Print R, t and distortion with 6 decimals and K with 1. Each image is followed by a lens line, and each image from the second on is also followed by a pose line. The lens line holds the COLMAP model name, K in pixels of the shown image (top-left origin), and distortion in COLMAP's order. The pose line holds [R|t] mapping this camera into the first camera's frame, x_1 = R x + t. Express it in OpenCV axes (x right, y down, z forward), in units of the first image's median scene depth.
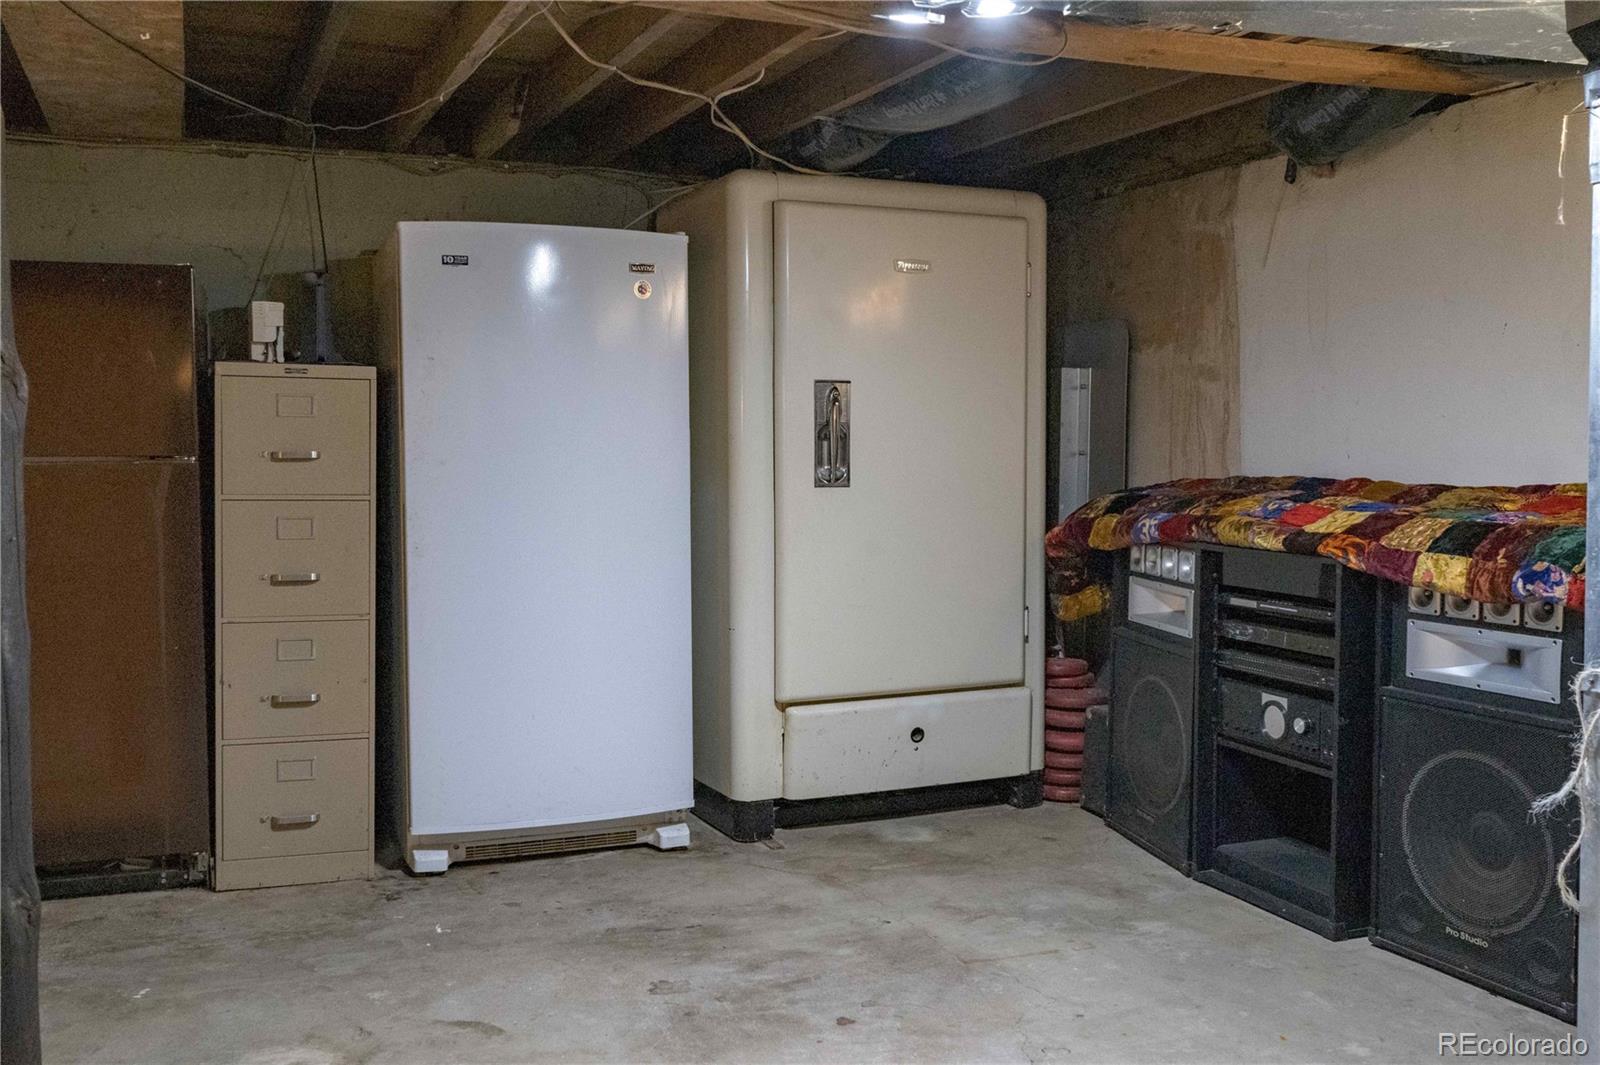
lens RADIAL K [[1500.8, 0, 802.8], [0, 1500.8, 527.8], [0, 0, 1]] dist [0.012819, 0.000000]
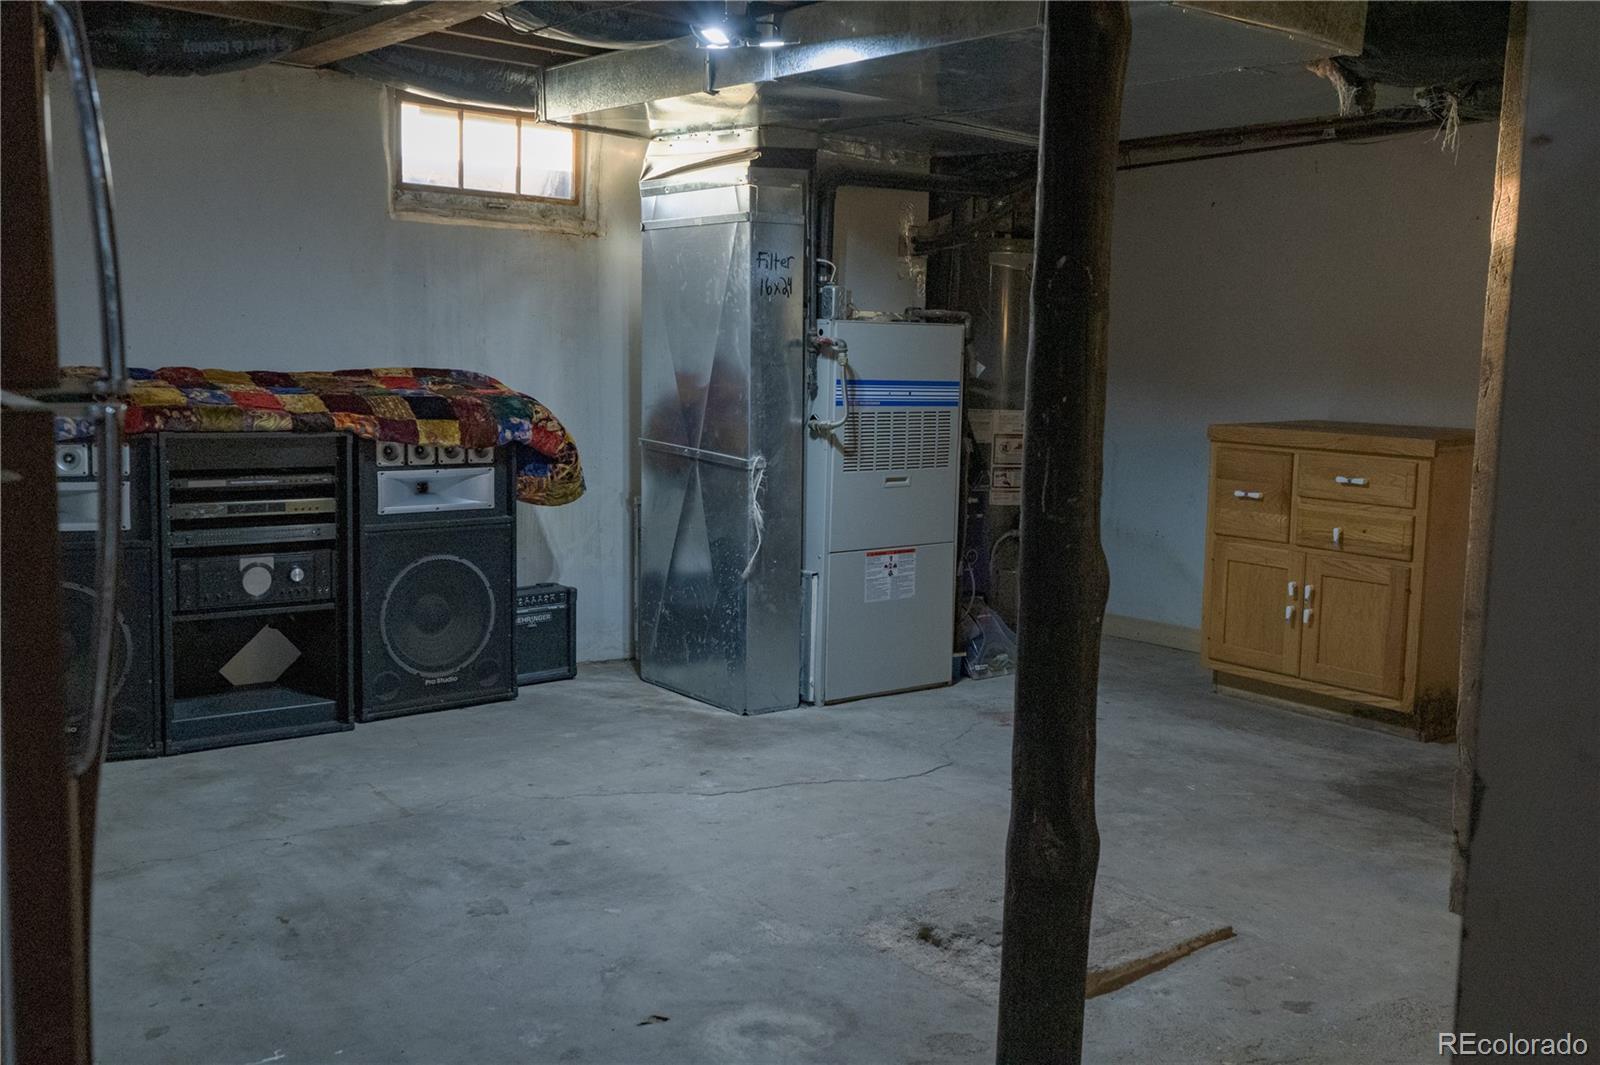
lens RADIAL K [[1500.8, 0, 802.7], [0, 1500.8, 534.0], [0, 0, 1]] dist [0.012819, 0.000000]
pose [[-0.268177, -0.125312, 0.955185, -0.952249], [0.033534, 0.989689, 0.139253, -0.056334], [-0.962786, 0.069376, -0.261209, 0.952126]]
